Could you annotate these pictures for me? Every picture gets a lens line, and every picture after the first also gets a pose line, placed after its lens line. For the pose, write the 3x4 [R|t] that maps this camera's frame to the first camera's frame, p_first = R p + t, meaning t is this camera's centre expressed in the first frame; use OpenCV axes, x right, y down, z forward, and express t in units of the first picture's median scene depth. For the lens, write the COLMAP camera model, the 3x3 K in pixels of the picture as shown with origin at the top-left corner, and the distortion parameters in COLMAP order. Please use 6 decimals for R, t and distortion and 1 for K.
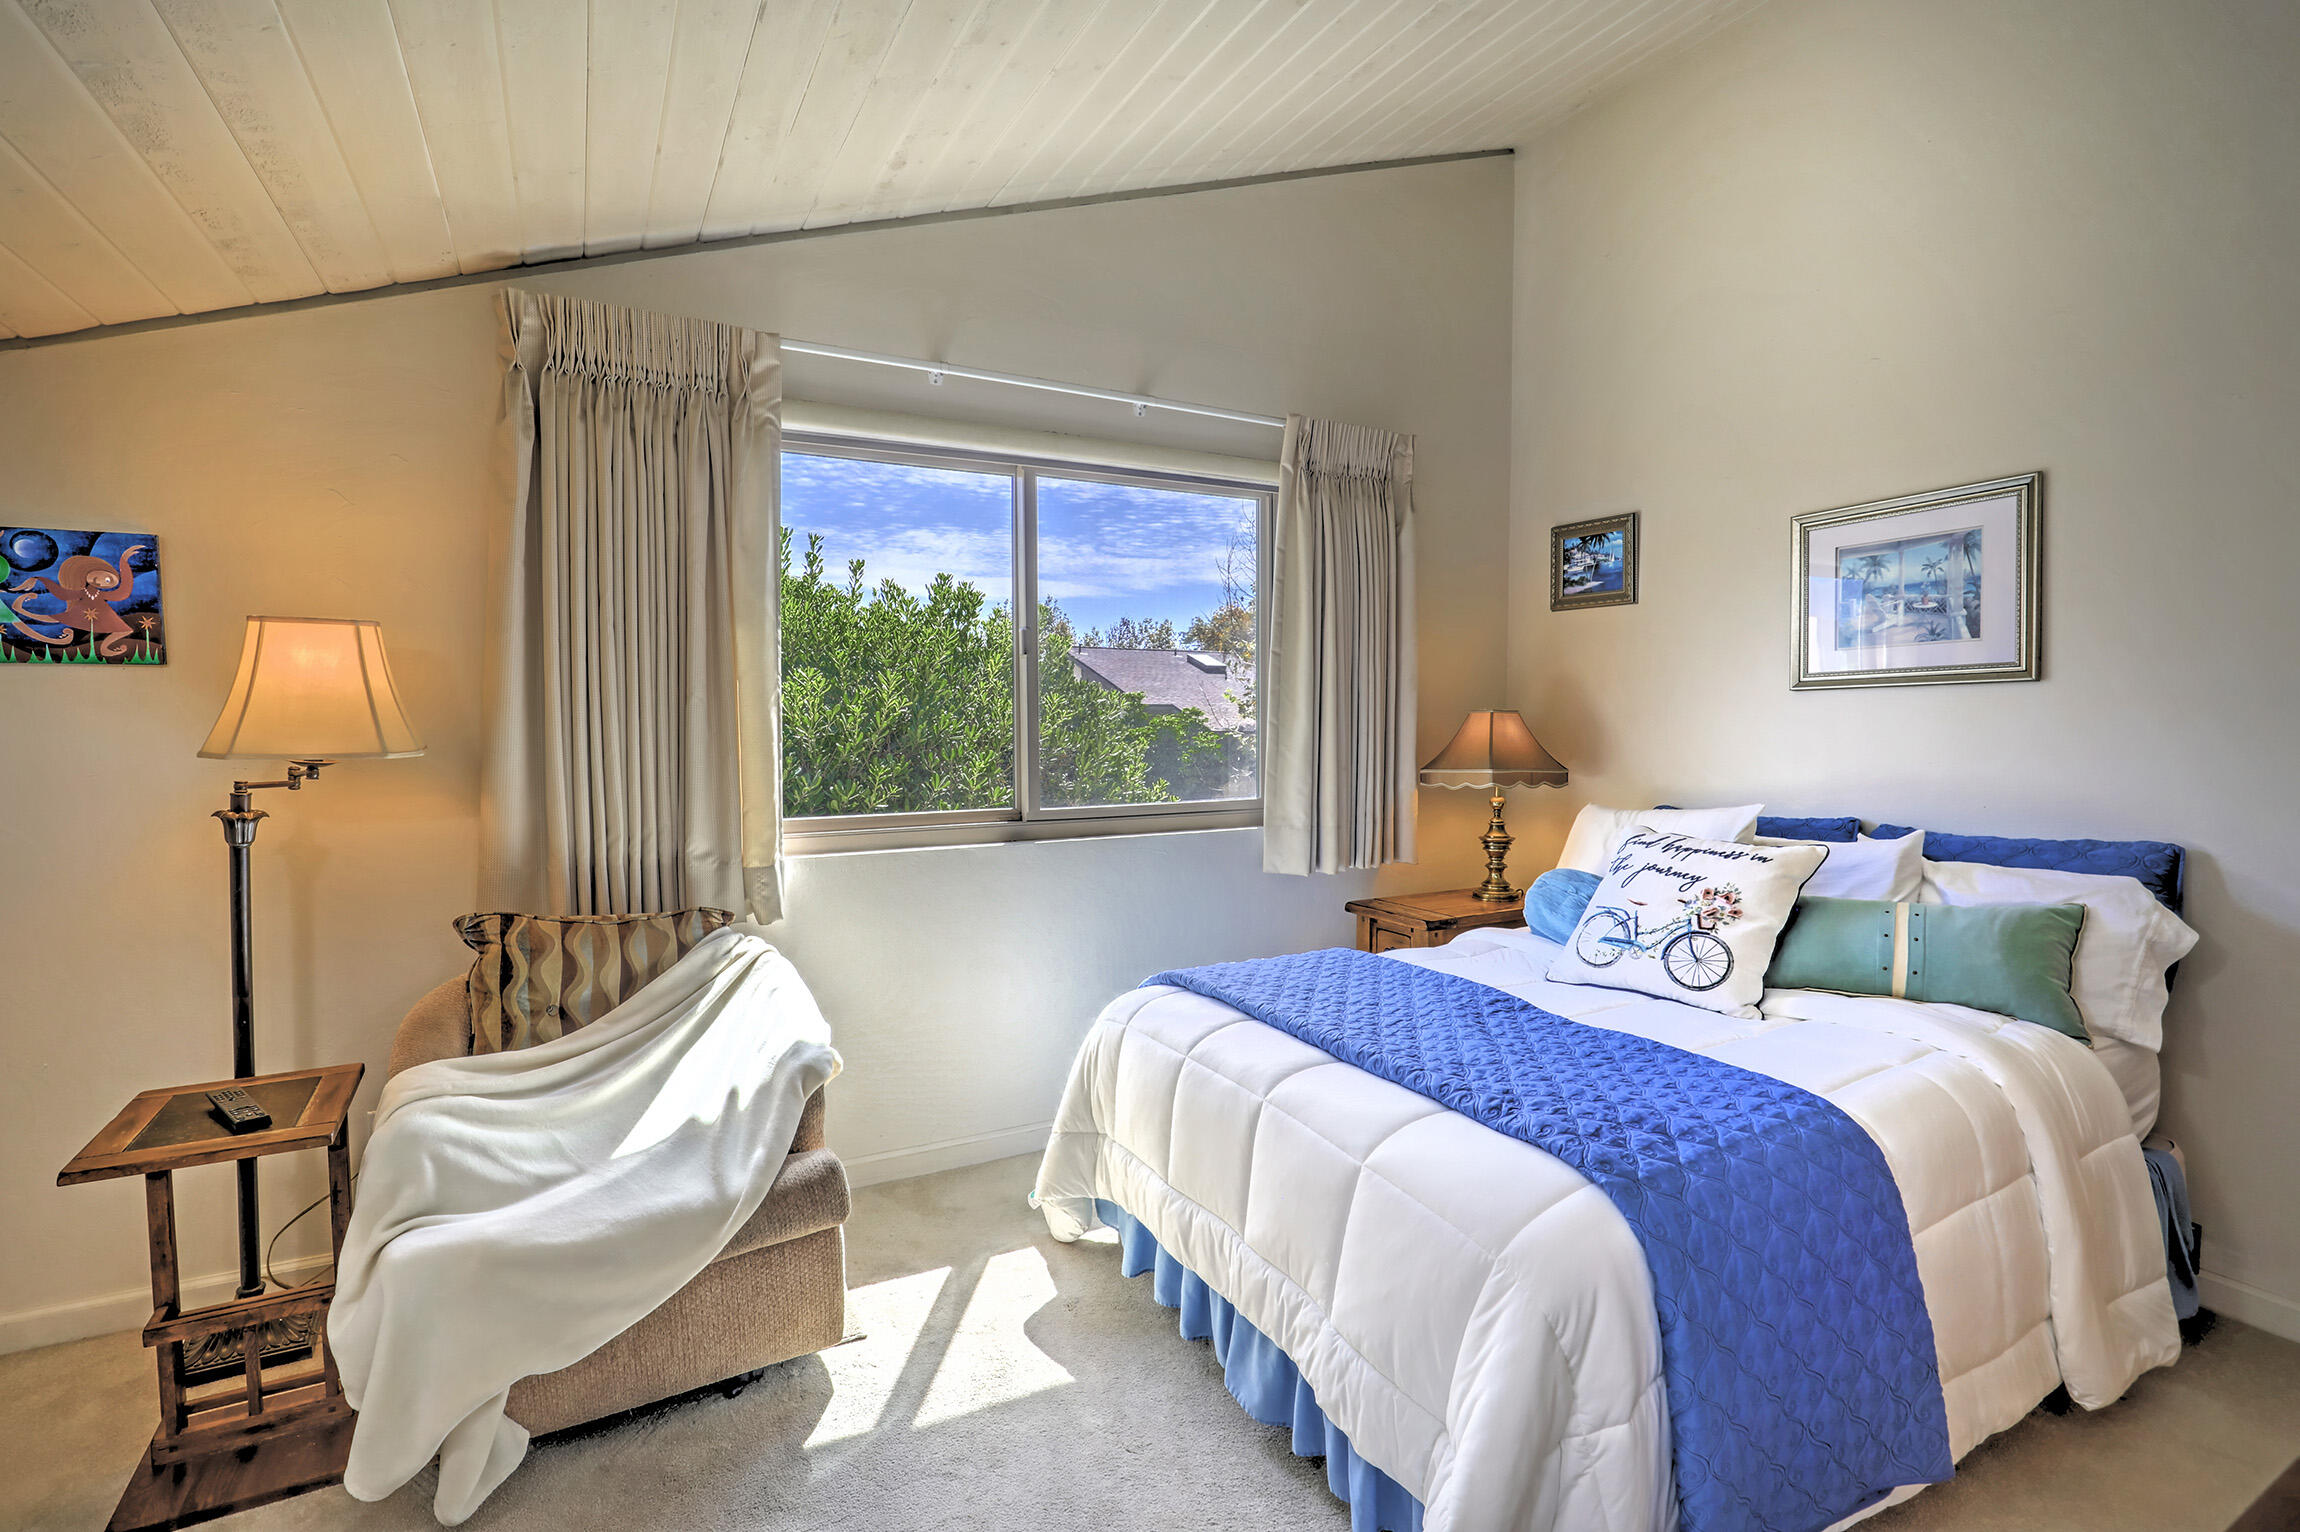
lens RADIAL K [[1063.7, 0, 1150.1], [0, 1063.7, 759.4], [0, 0, 1]] dist [-0.005457, -0.000386]
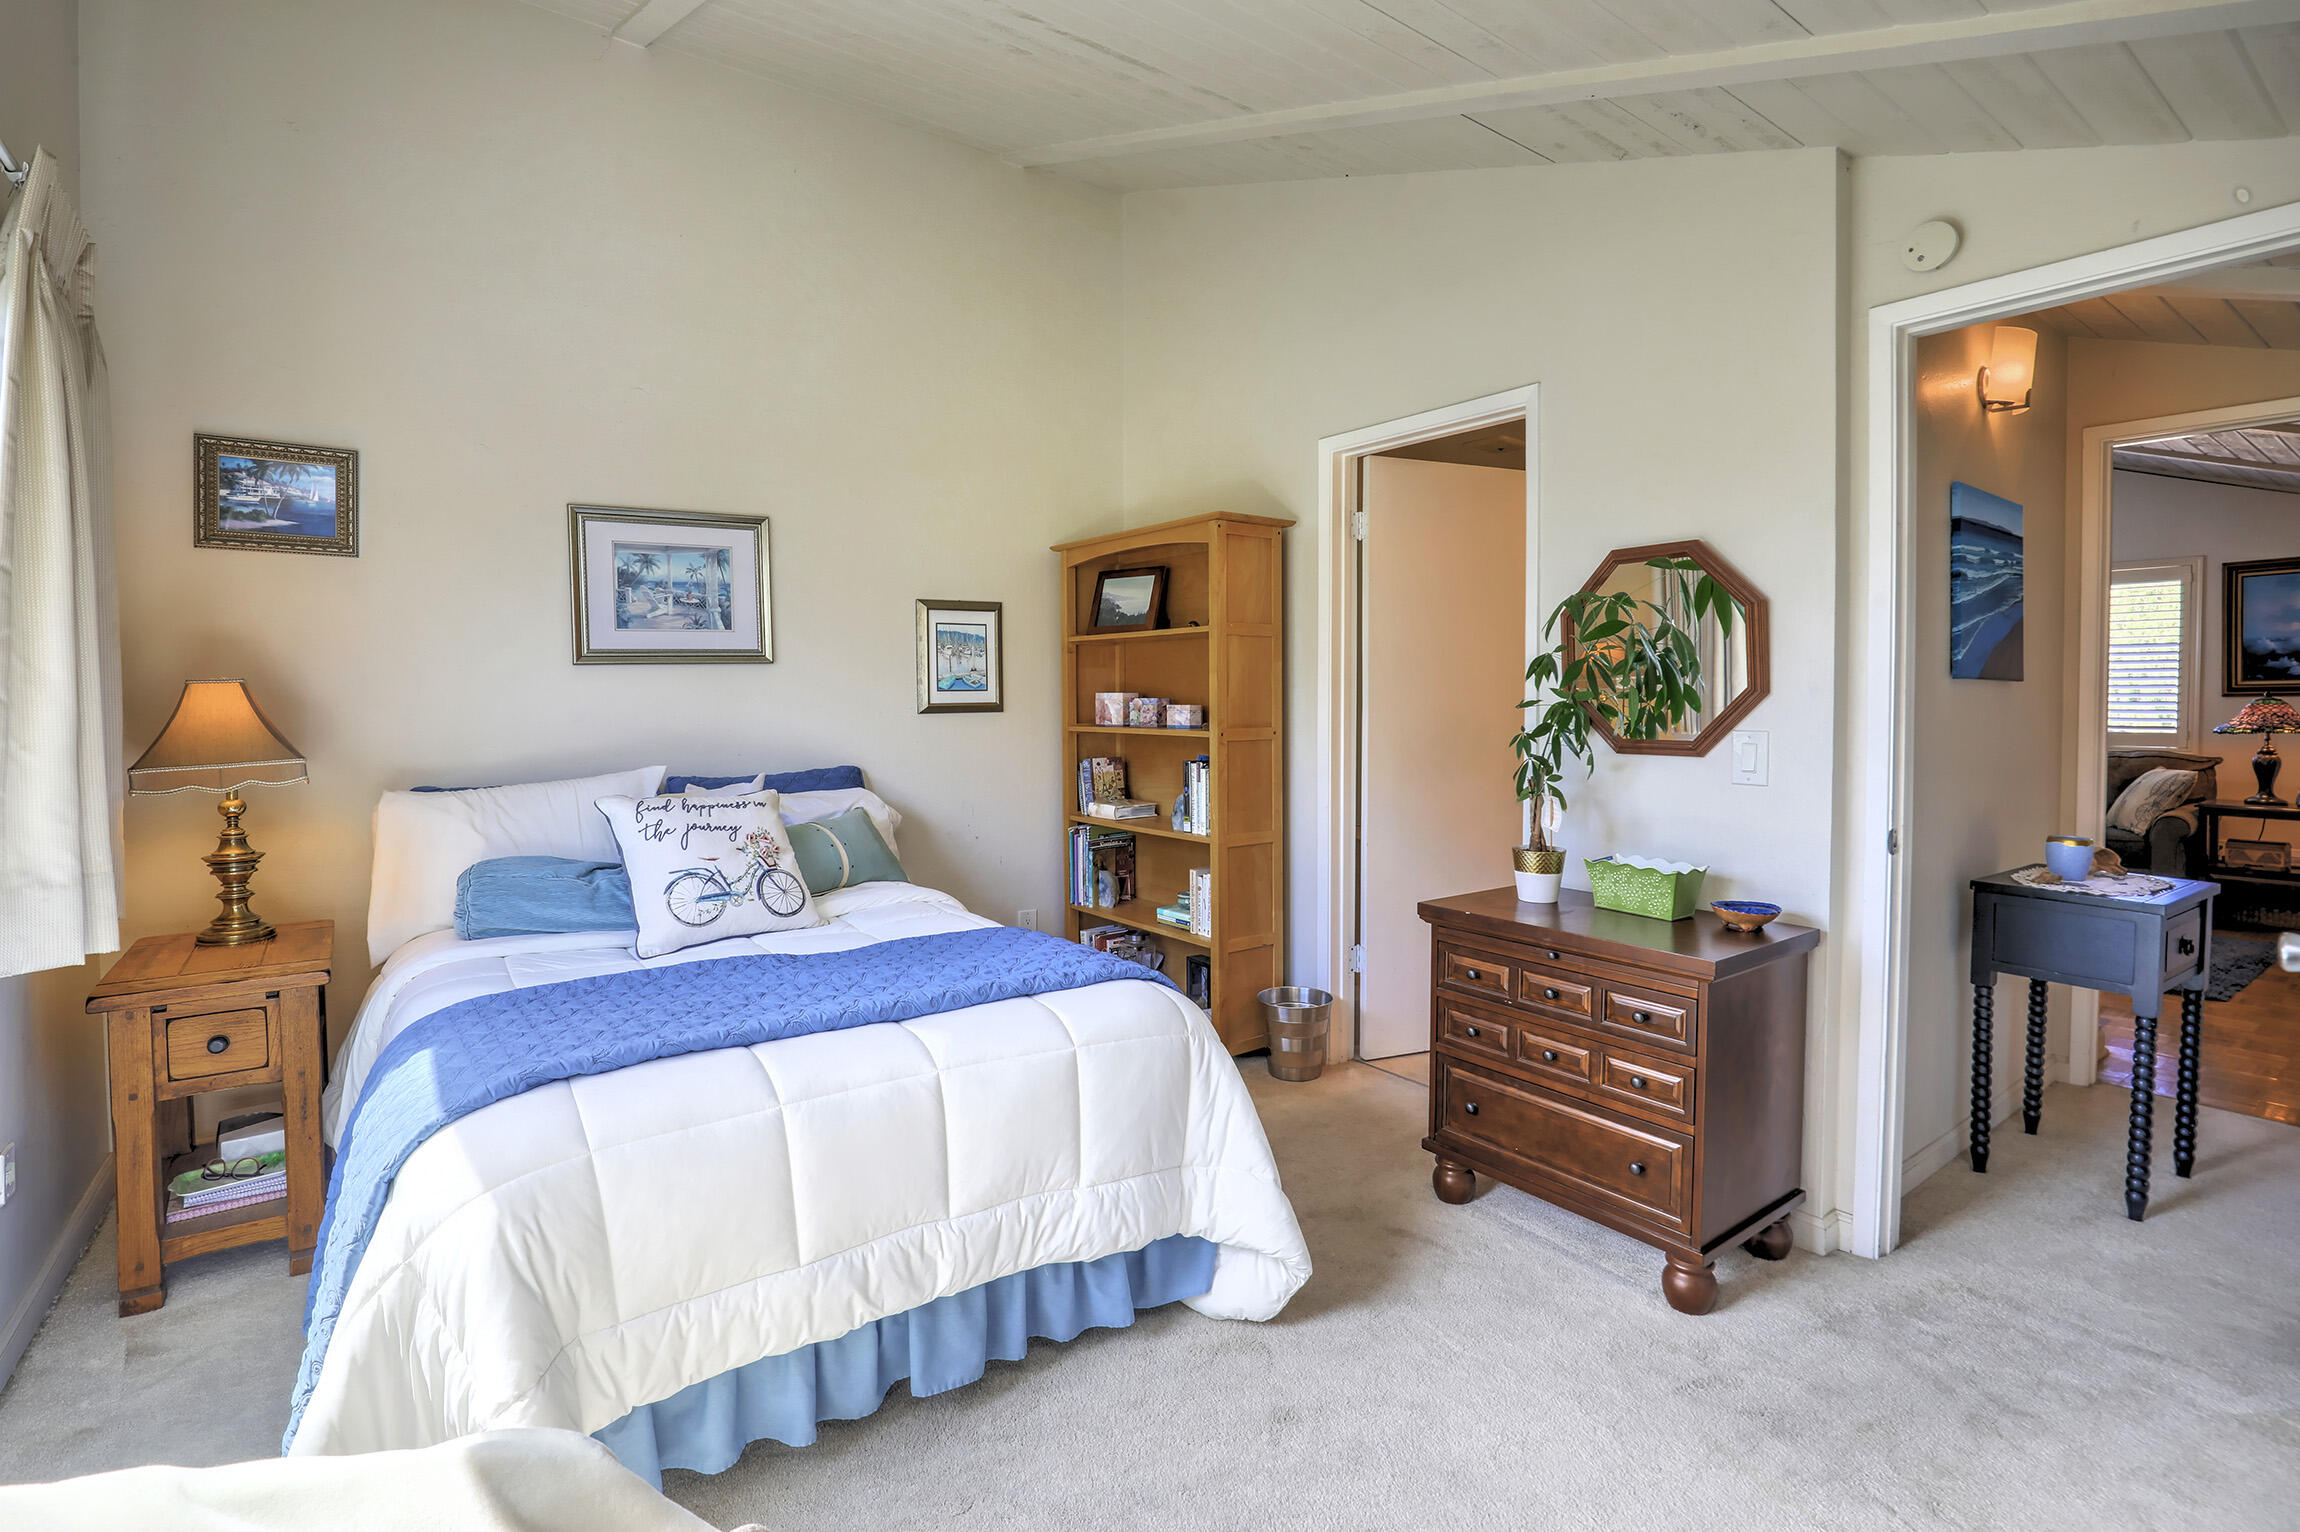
lens RADIAL K [[1063.7, 0, 1138.6], [0, 1063.7, 717.2], [0, 0, 1]] dist [-0.005457, -0.000386]
pose [[-0.098462, -0.024700, 0.994834, -0.544418], [0.043400, 0.998634, 0.029090, -0.018074], [-0.994194, 0.046040, -0.097256, 0.548748]]
